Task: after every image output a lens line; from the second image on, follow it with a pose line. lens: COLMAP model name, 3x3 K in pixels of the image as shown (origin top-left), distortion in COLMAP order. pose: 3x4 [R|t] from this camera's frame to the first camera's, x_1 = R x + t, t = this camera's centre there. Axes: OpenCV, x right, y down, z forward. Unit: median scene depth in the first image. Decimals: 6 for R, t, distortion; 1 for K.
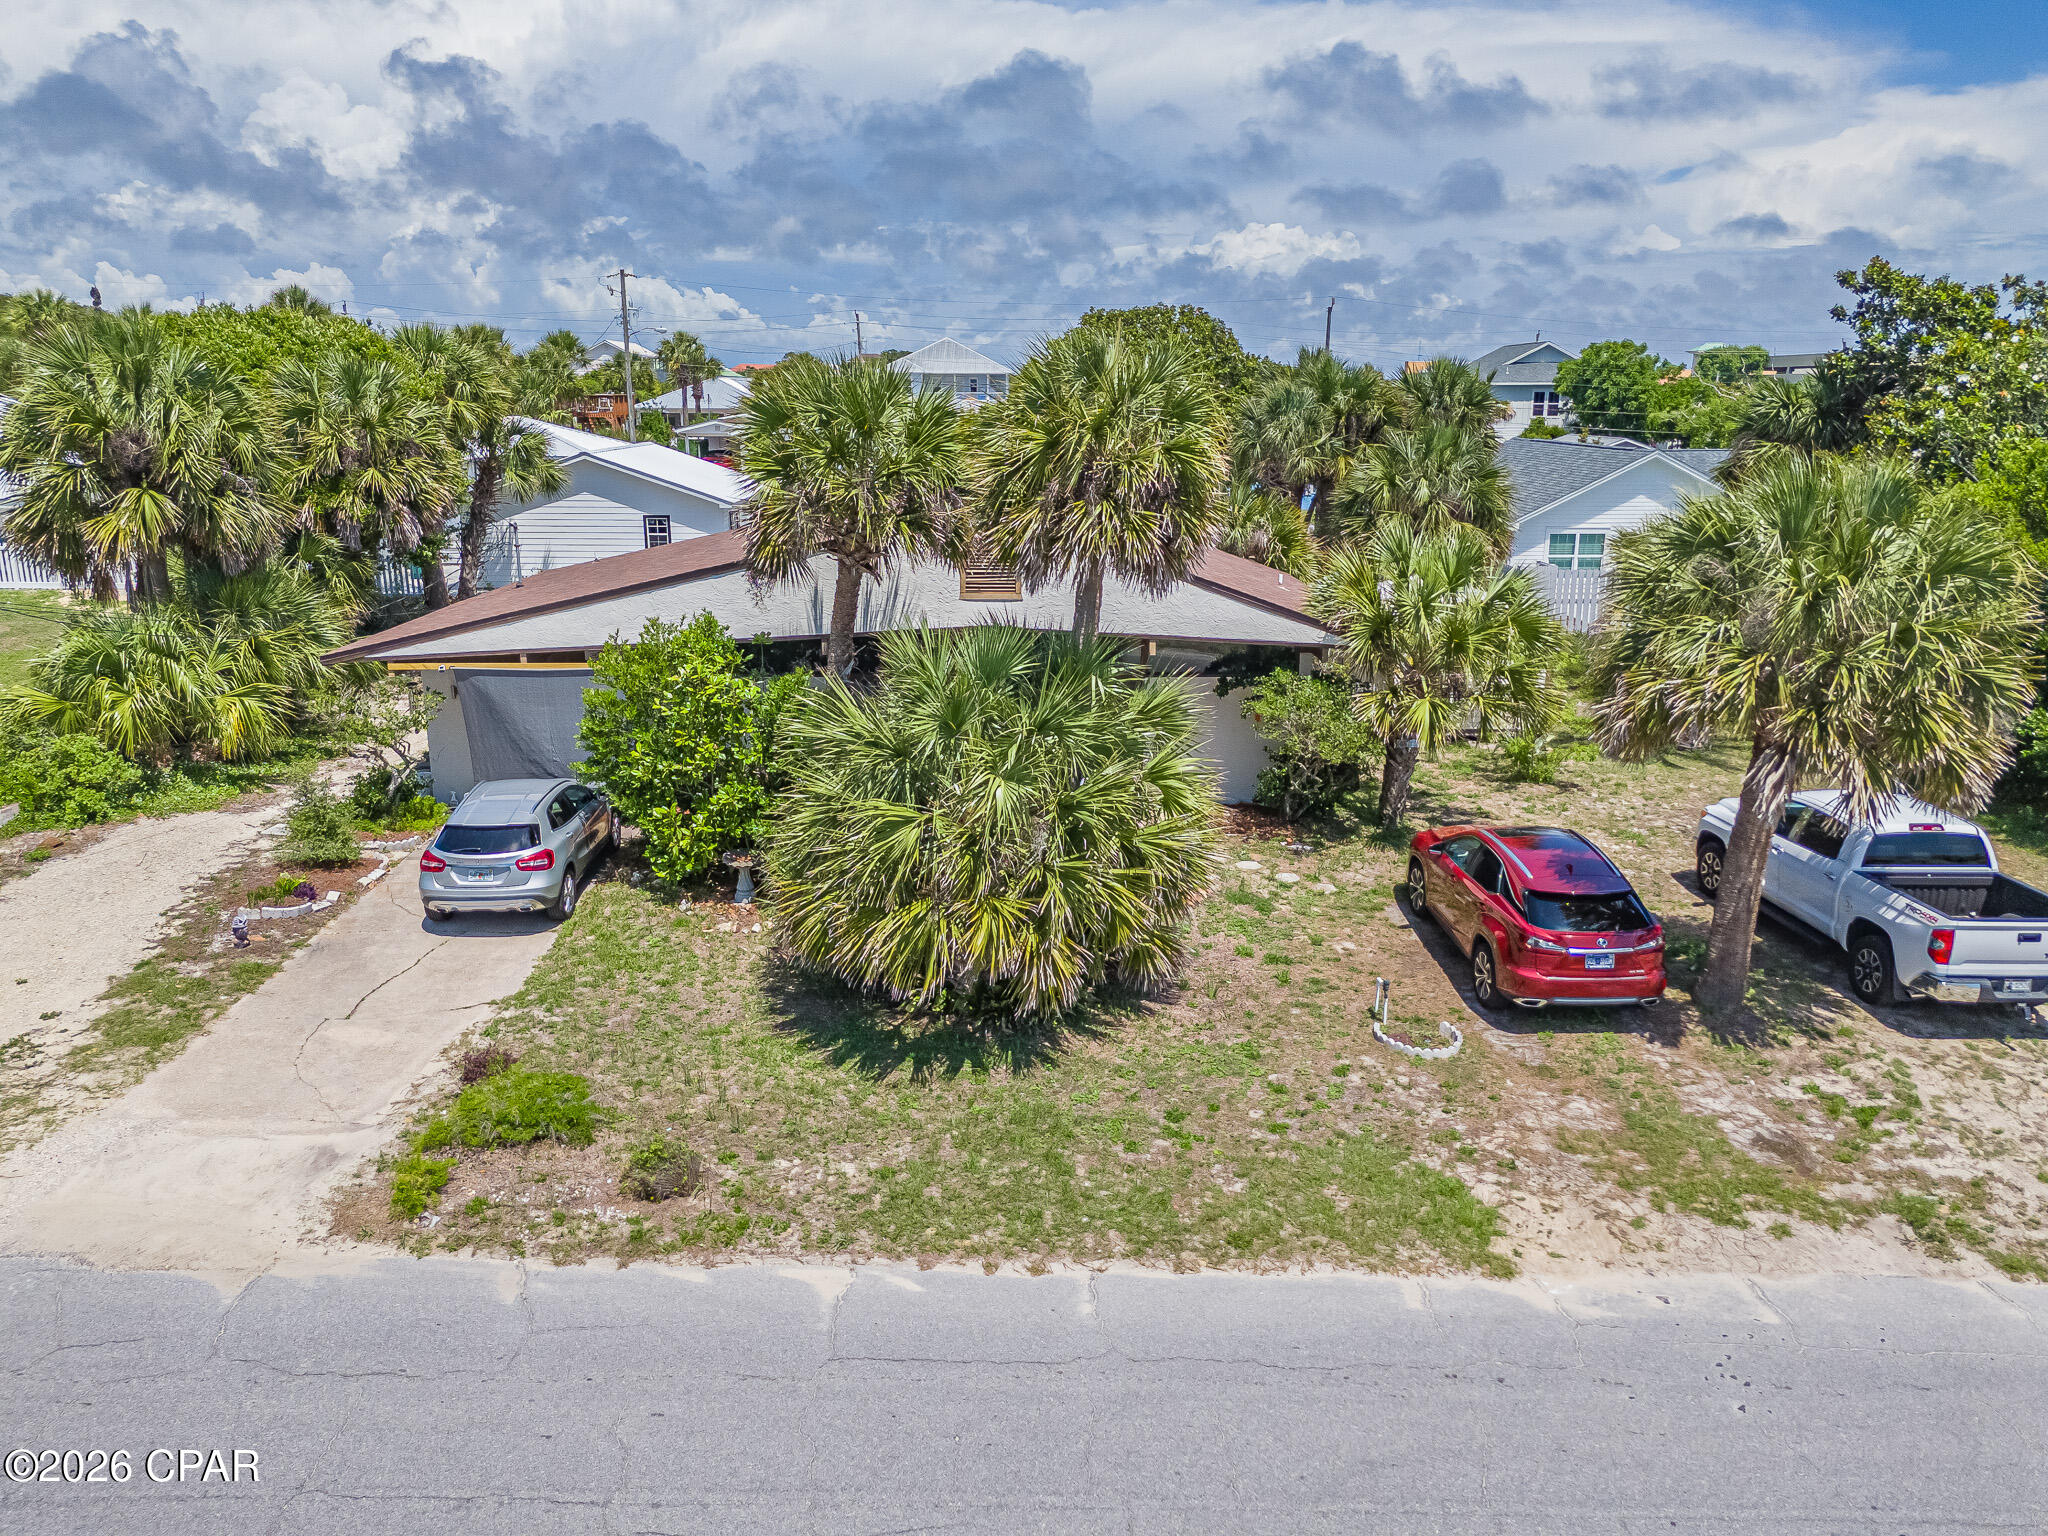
lens RADIAL K [[1507.7, 0, 1024.0], [0, 1507.7, 768.0], [0, 0, 1]] dist [0.068843, -0.056775]
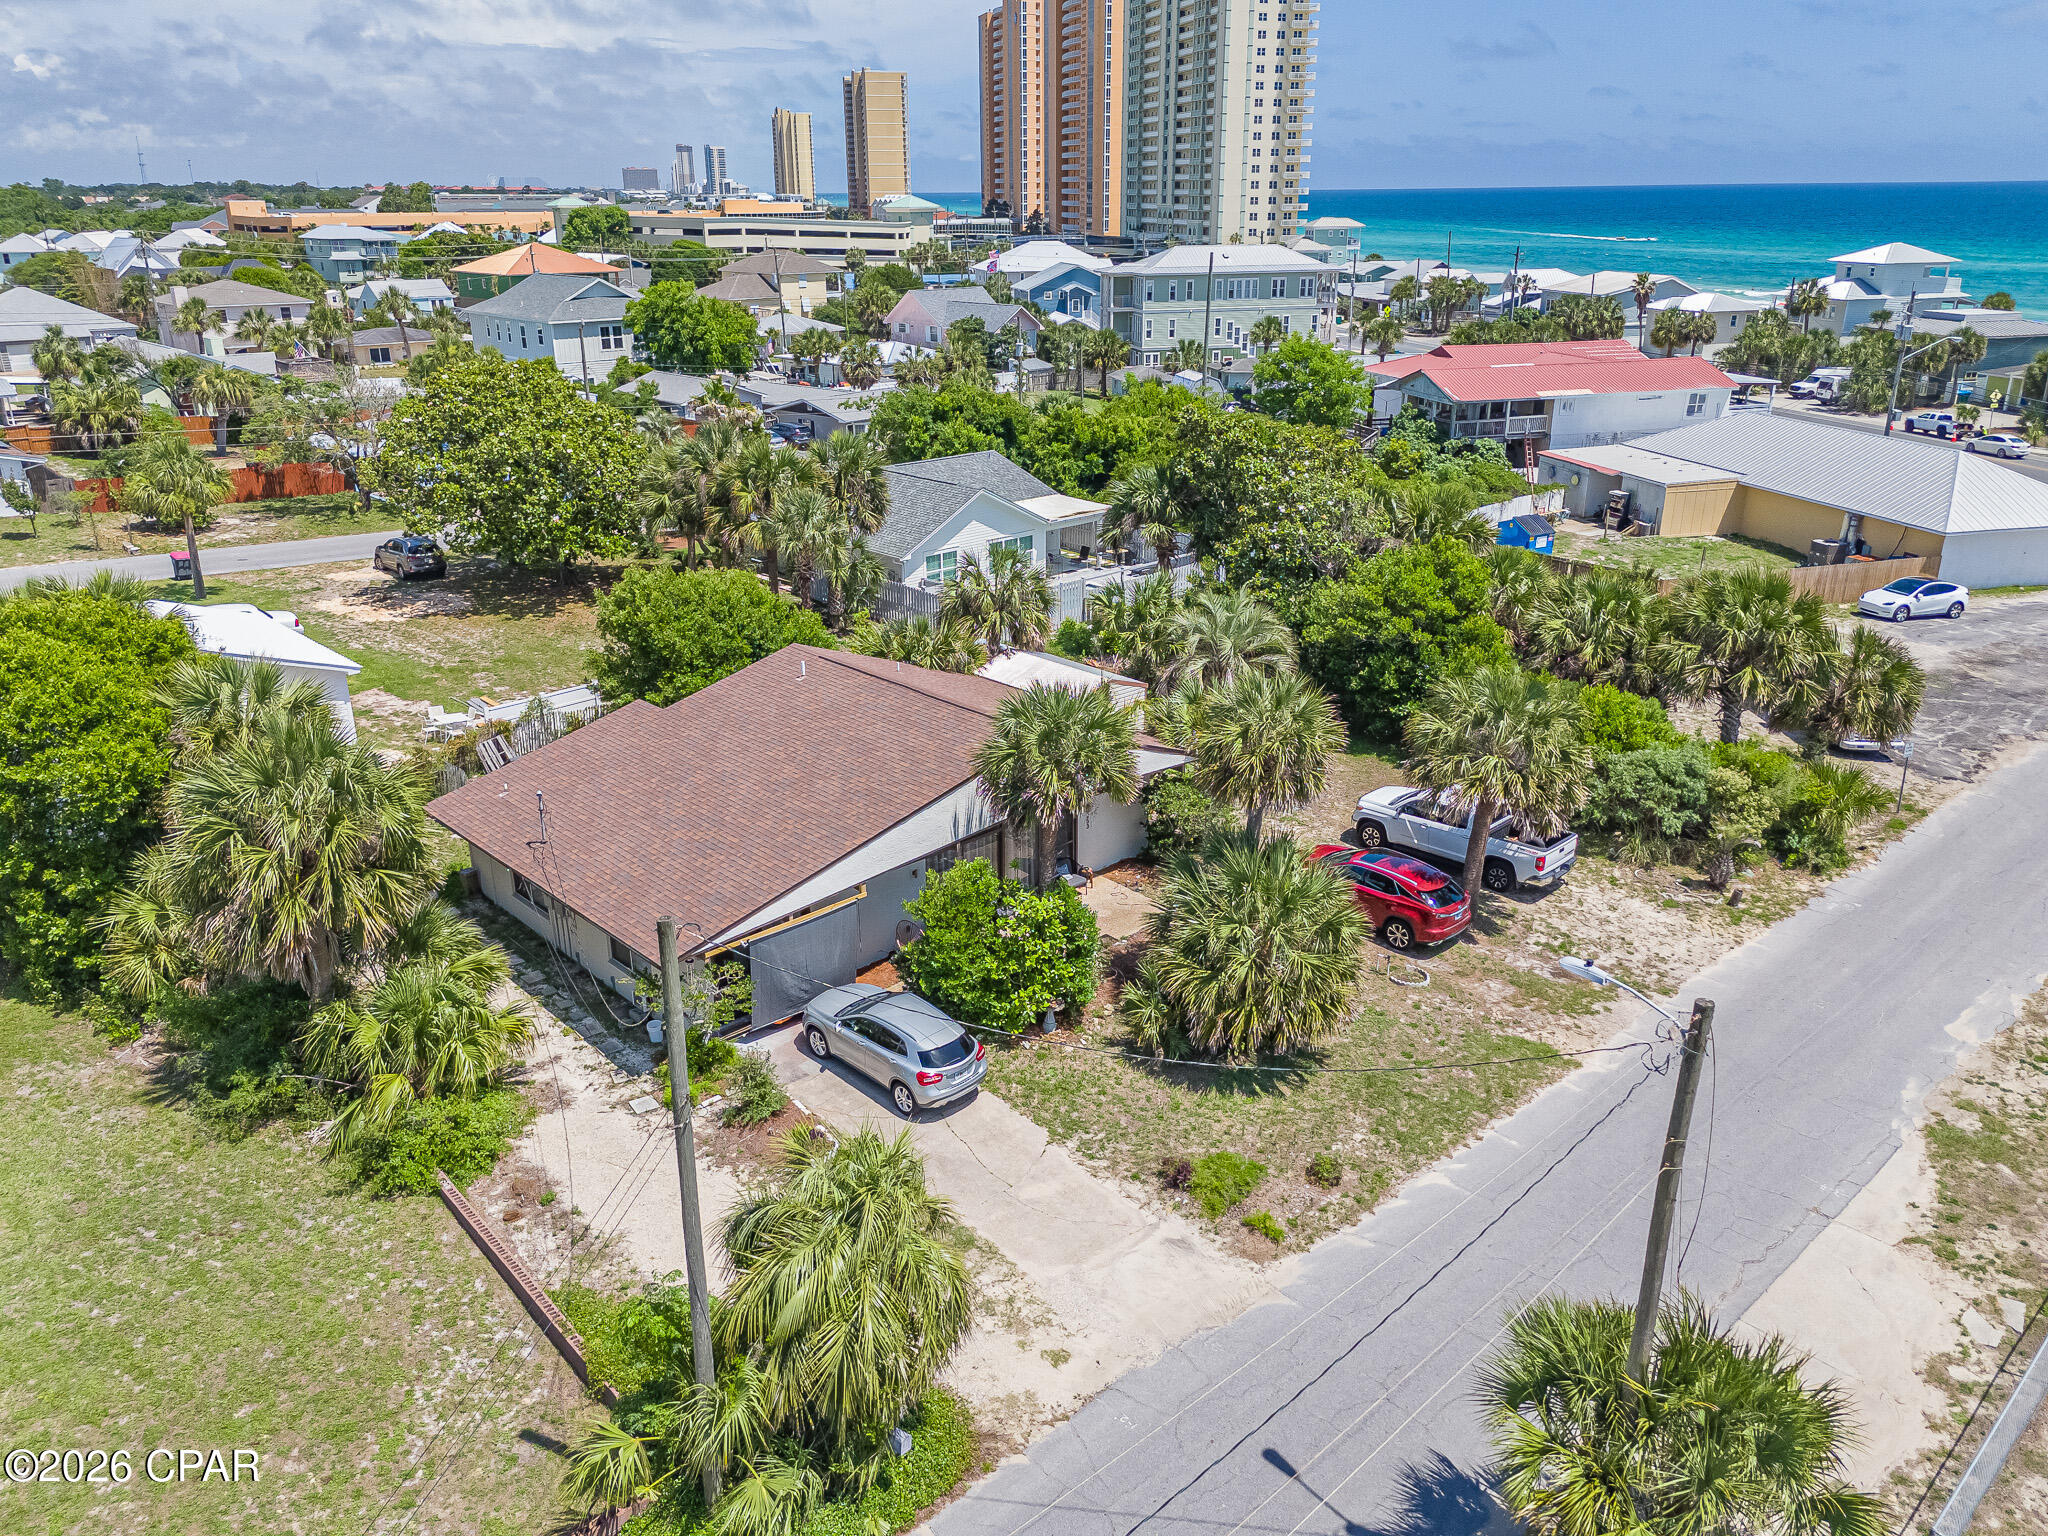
lens RADIAL K [[1507.7, 0, 1024.0], [0, 1507.7, 768.0], [0, 0, 1]] dist [0.068843, -0.056775]
pose [[0.736887, -0.246146, 0.629611, -1.316341], [0.170307, 0.968910, 0.179470, -0.541457], [-0.654212, -0.025022, 0.755897, -0.202365]]
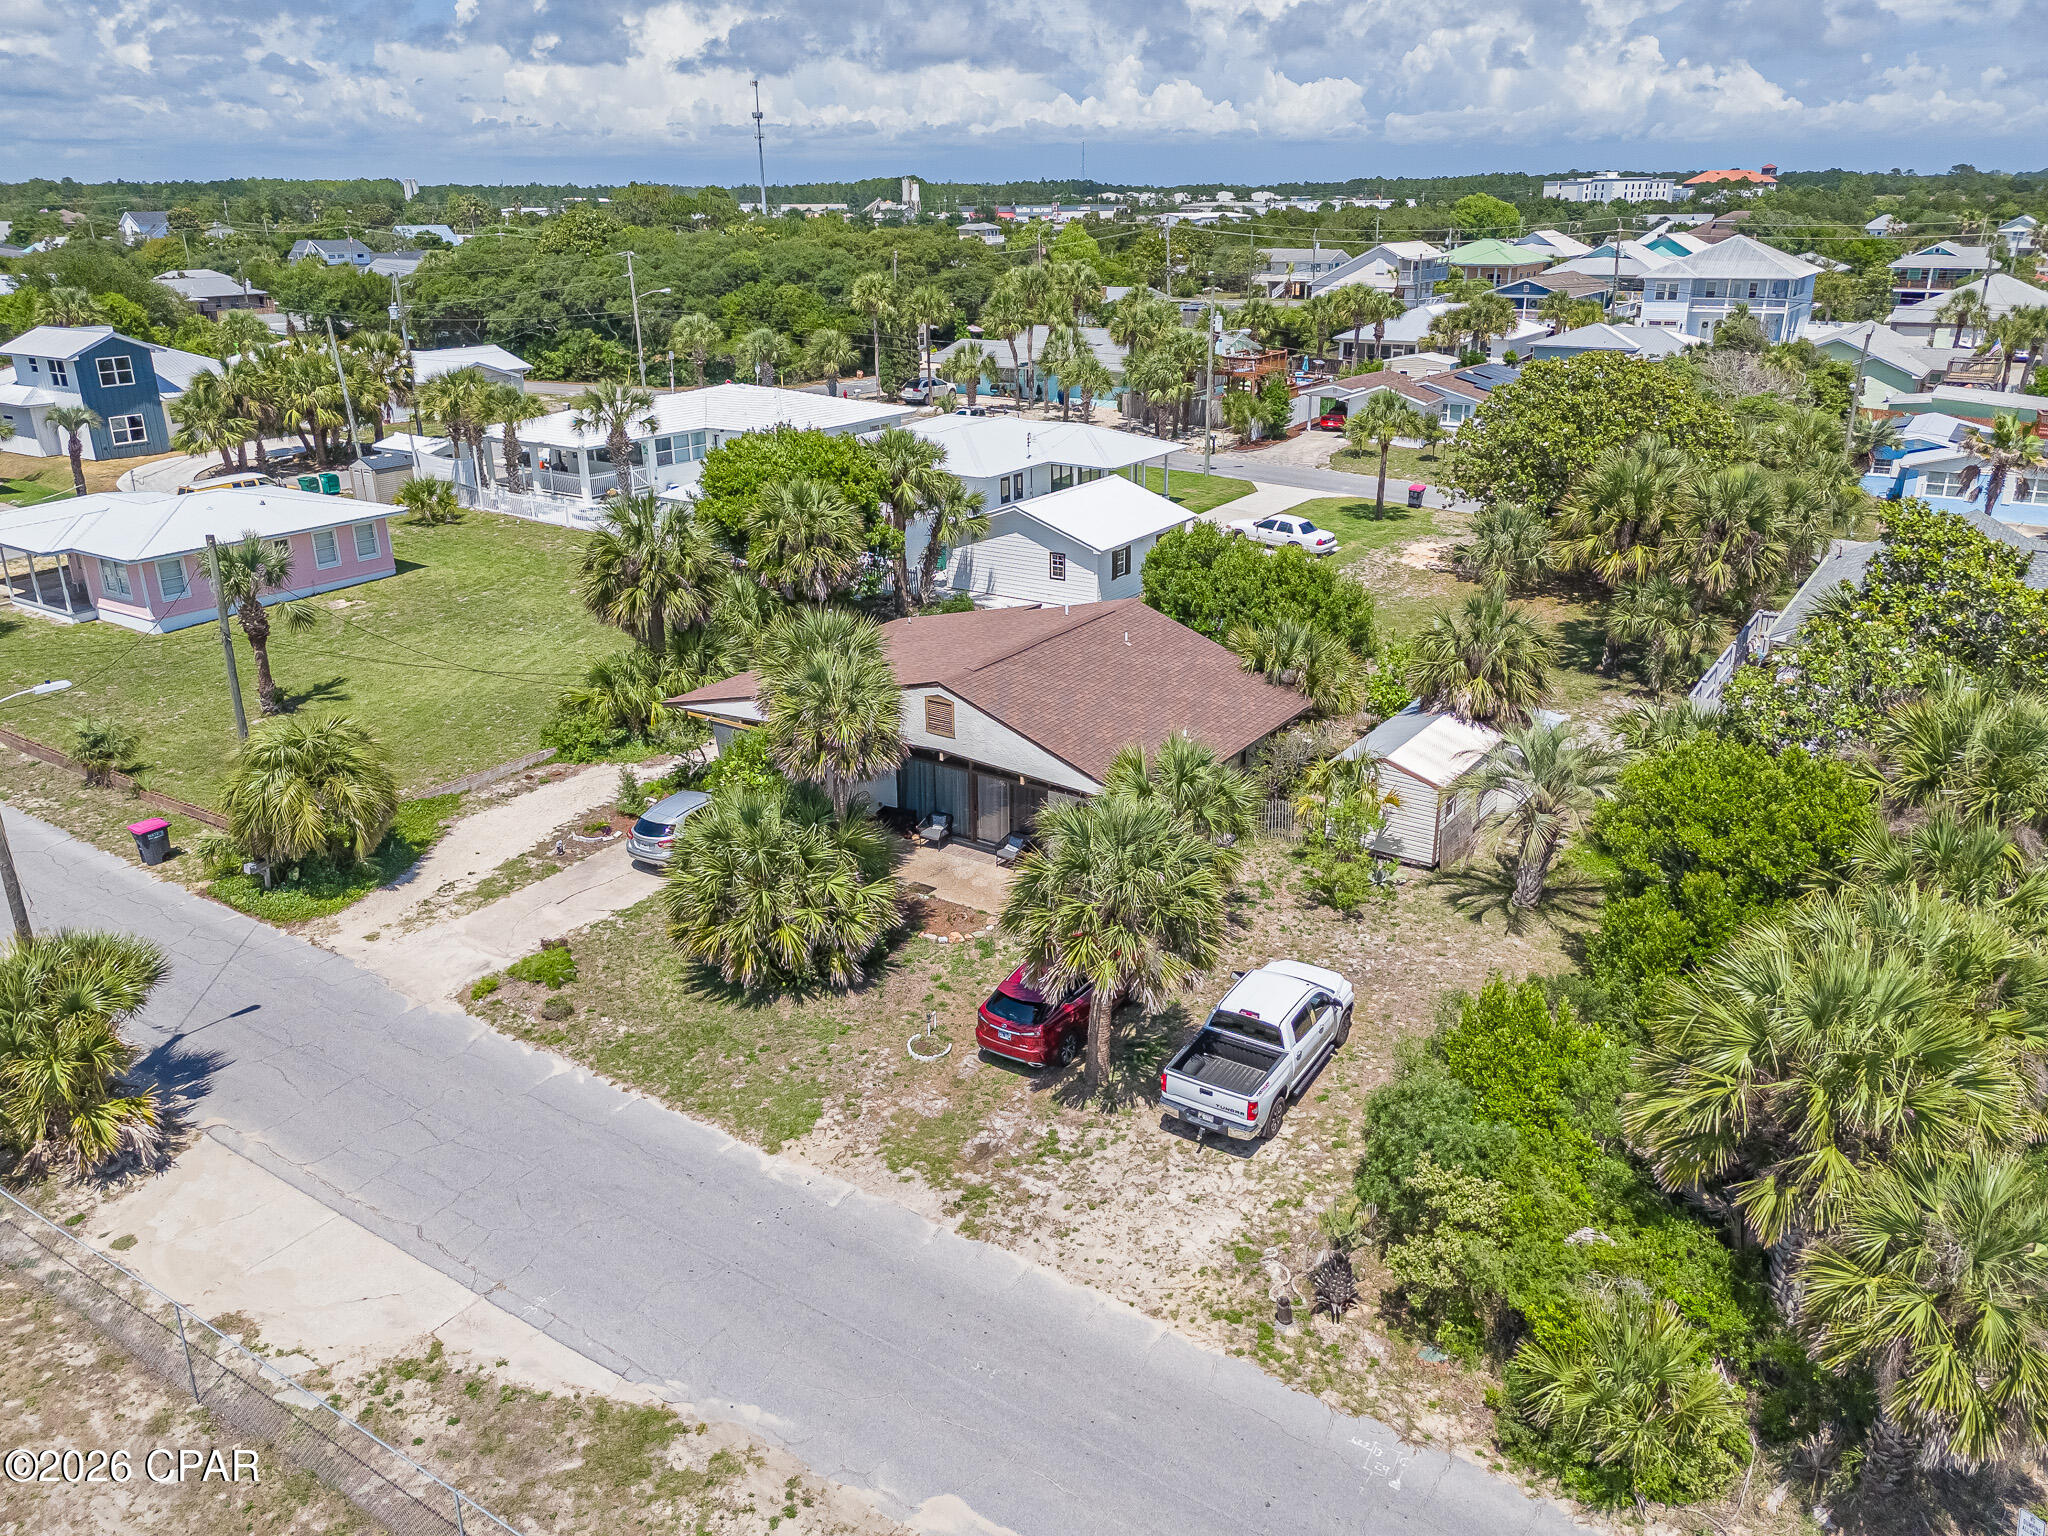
lens RADIAL K [[1498.7, 0, 1024.0], [0, 1498.7, 768.0], [0, 0, 1]] dist [0.086255, -0.116342]
pose [[0.829575, 0.188750, -0.525527, 1.241494], [-0.124568, 0.979977, 0.155335, -0.456802], [0.544324, -0.063398, 0.836476, -0.467346]]
